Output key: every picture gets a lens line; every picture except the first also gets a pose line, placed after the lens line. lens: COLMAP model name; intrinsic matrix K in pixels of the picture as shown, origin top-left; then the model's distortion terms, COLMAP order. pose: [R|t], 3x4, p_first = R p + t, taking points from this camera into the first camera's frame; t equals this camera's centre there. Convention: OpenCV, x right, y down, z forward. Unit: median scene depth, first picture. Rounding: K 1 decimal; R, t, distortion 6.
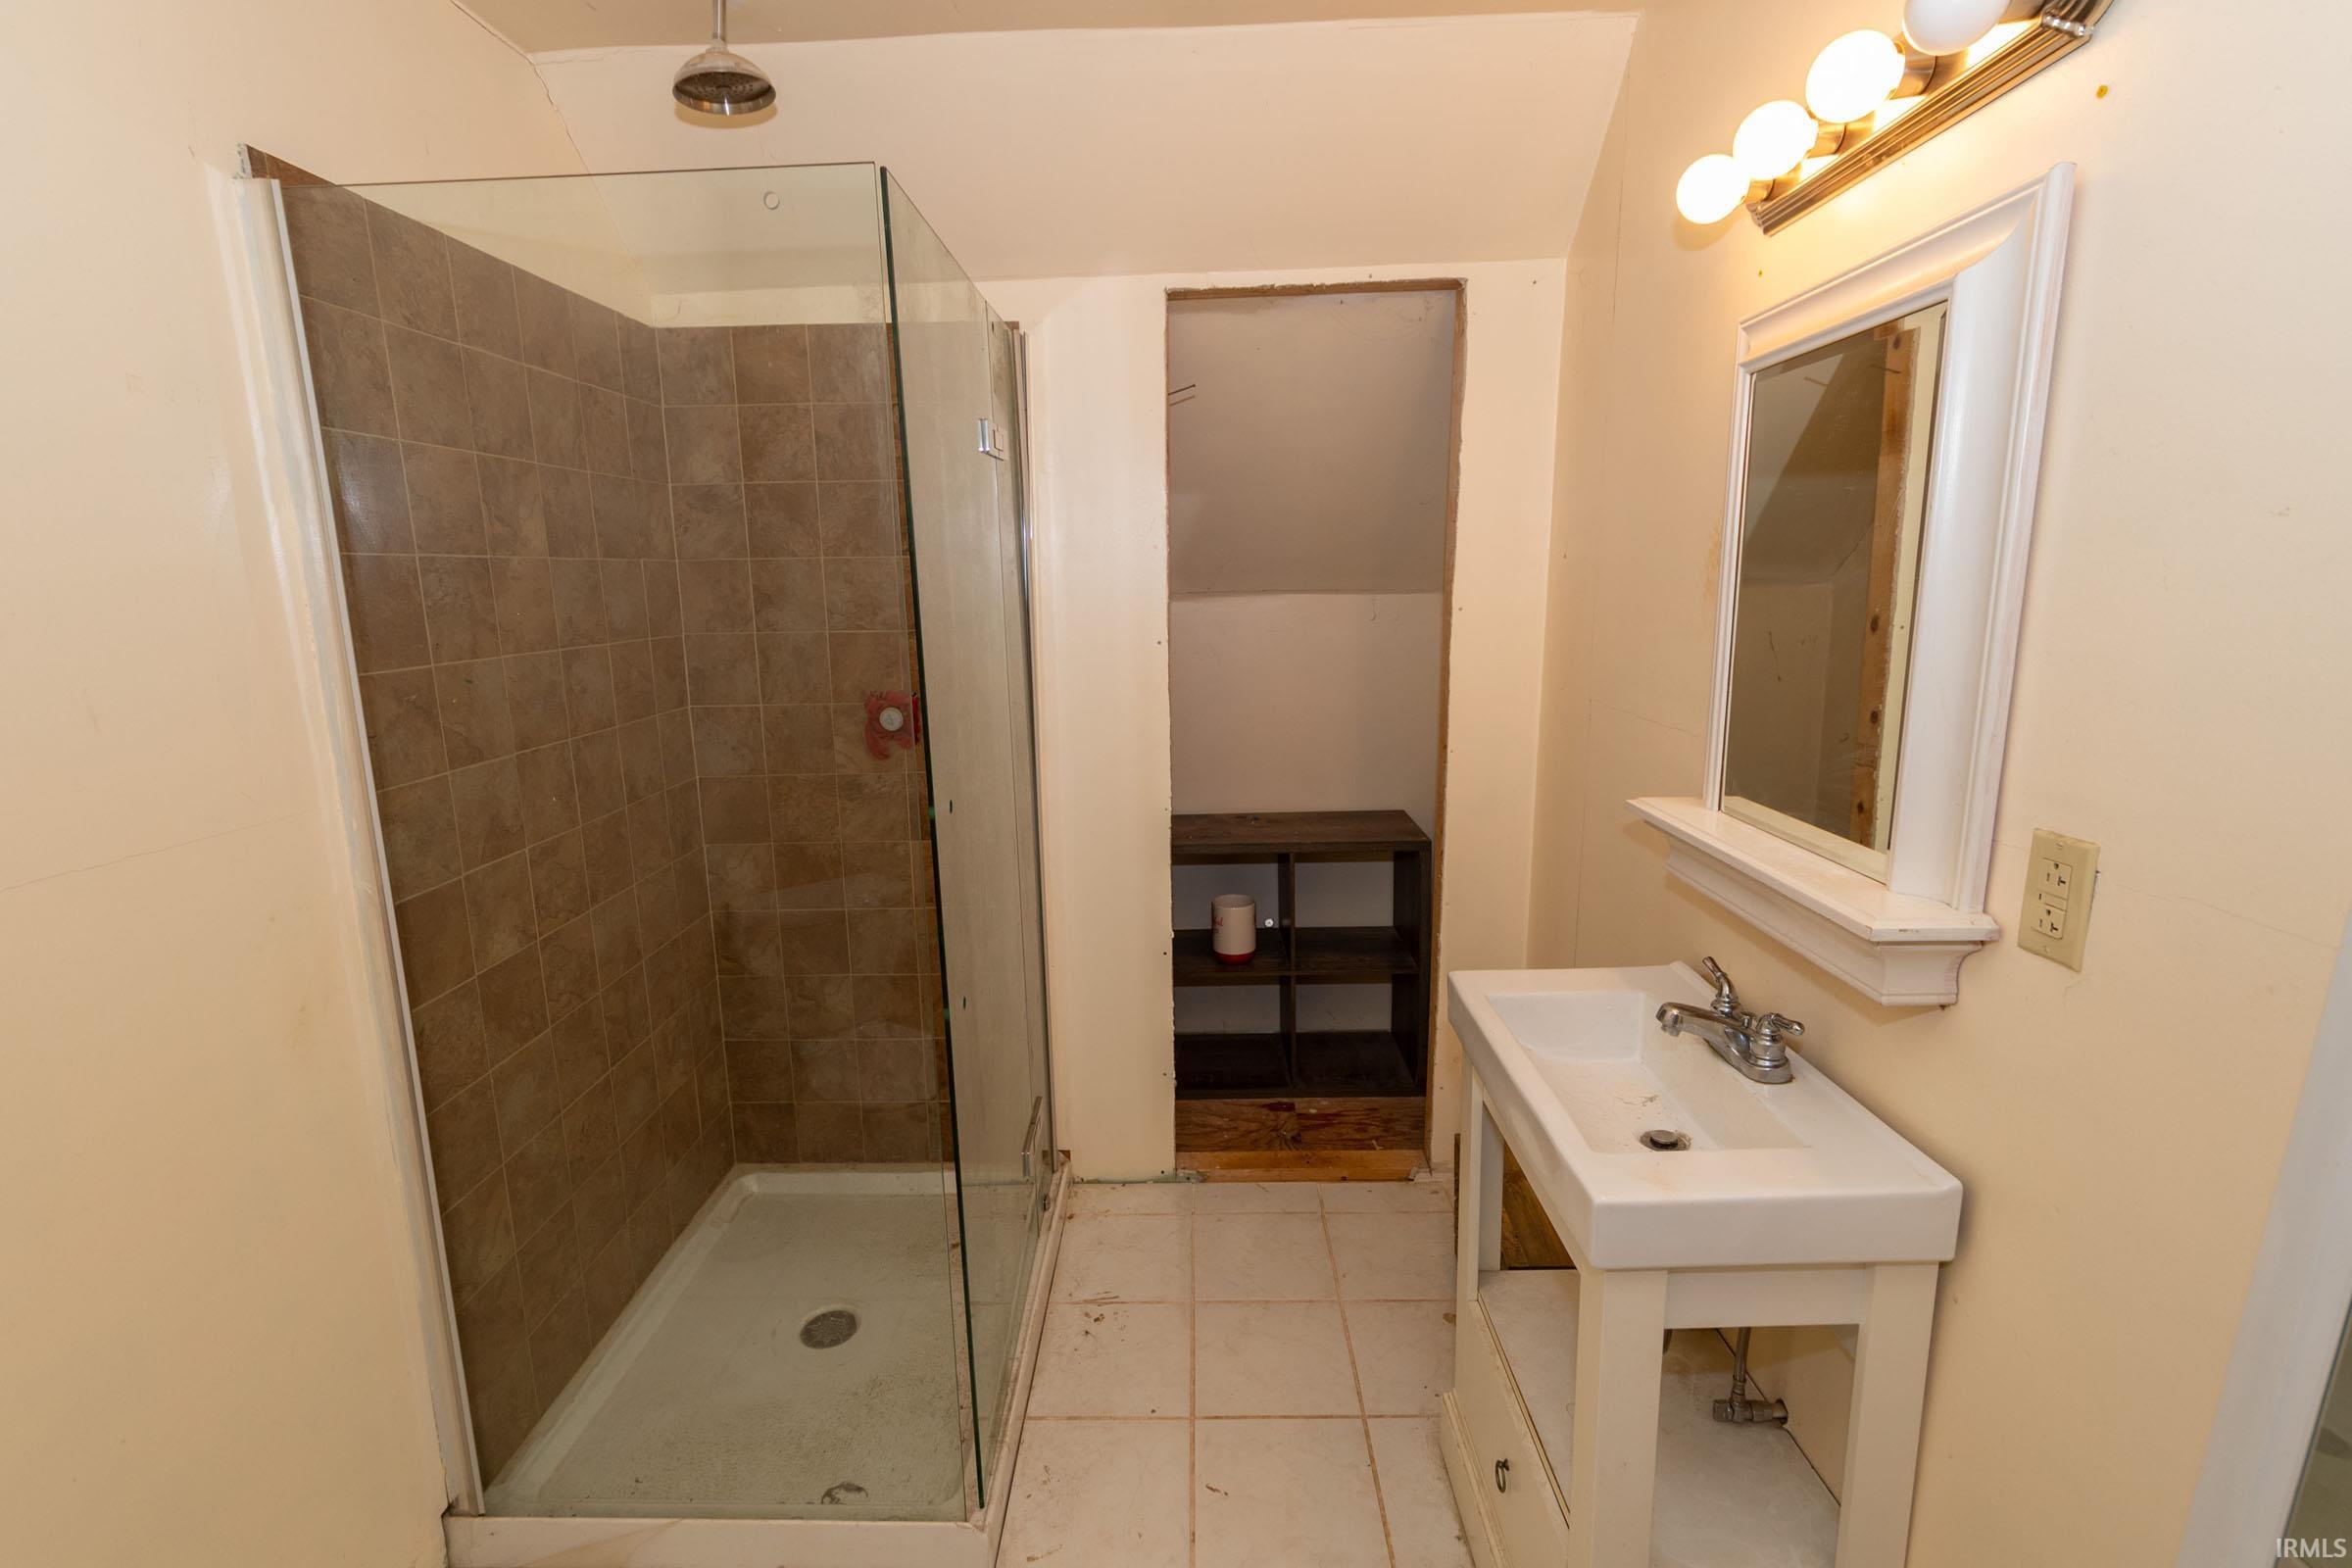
lens RADIAL K [[1034.4, 0, 1178.0], [0, 1034.4, 775.8], [0, 0, 1]] dist [0.003356, -0.001805]
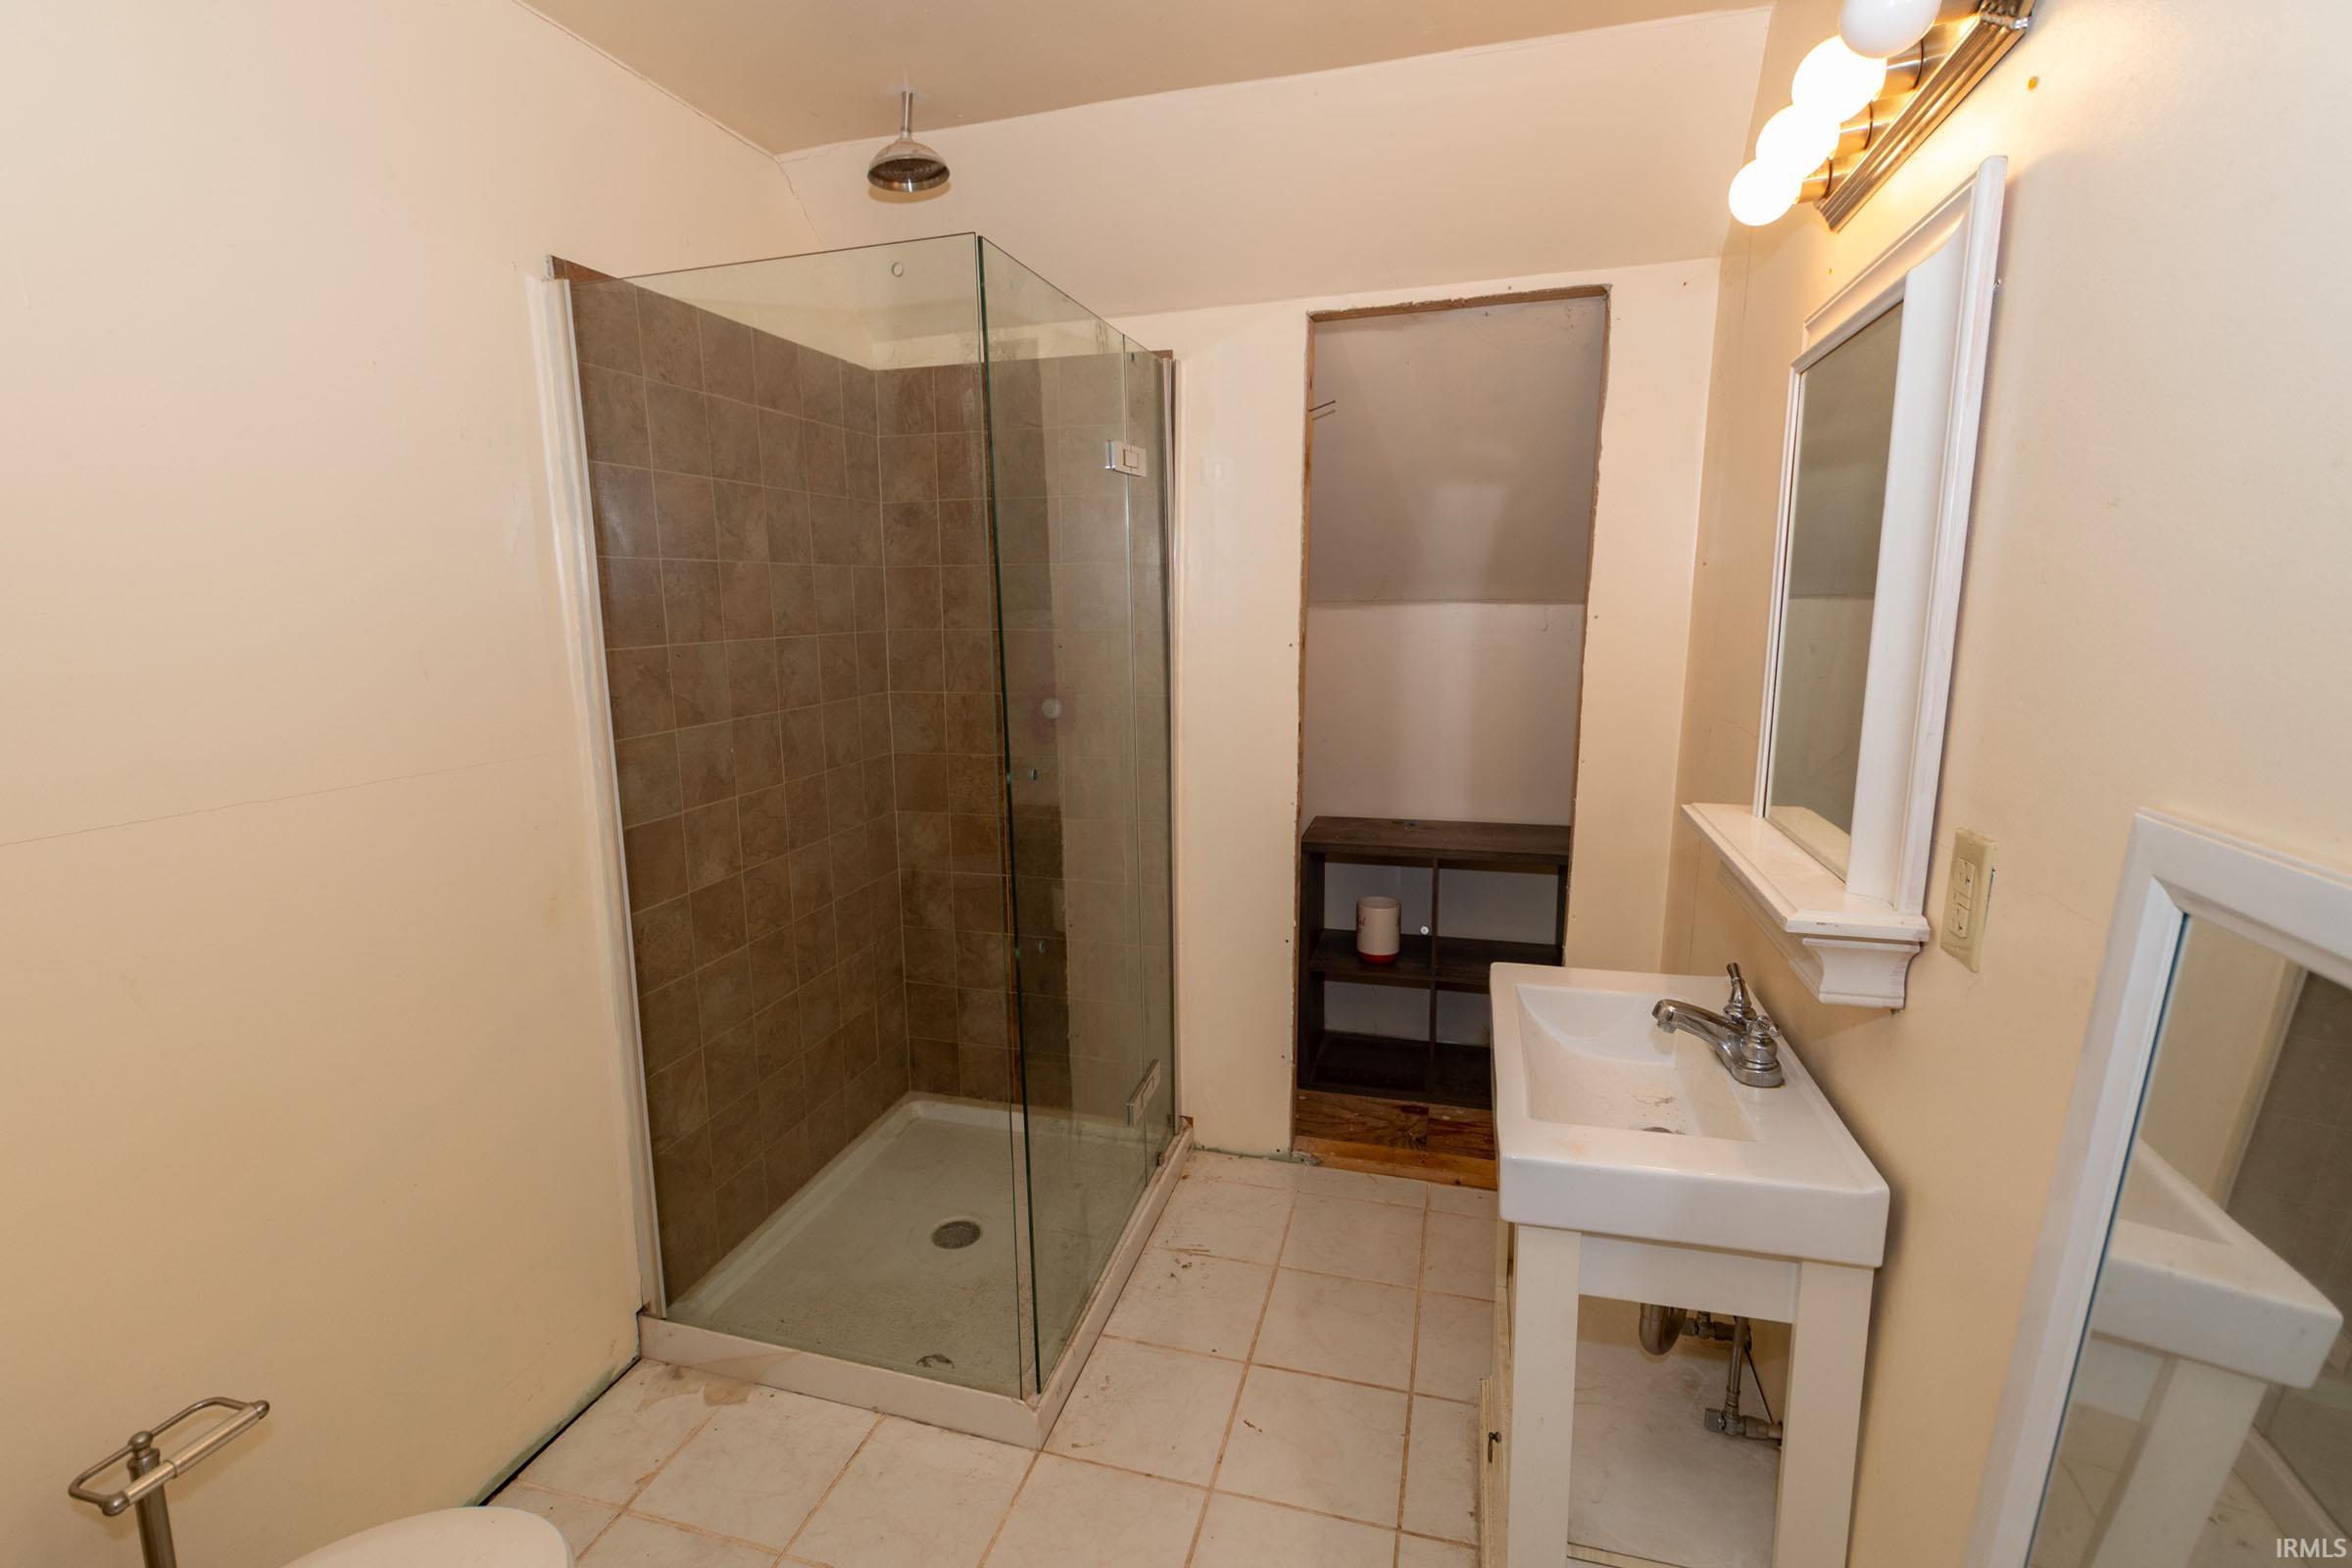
lens RADIAL K [[1034.4, 0, 1175.2], [0, 1034.4, 780.1], [0, 0, 1]] dist [0.003356, -0.001805]
pose [[0.968455, 0.052040, -0.243696, 0.187696], [-0.054433, 0.998513, -0.003089, 0.026886], [0.243172, 0.016257, 0.969847, -0.075267]]
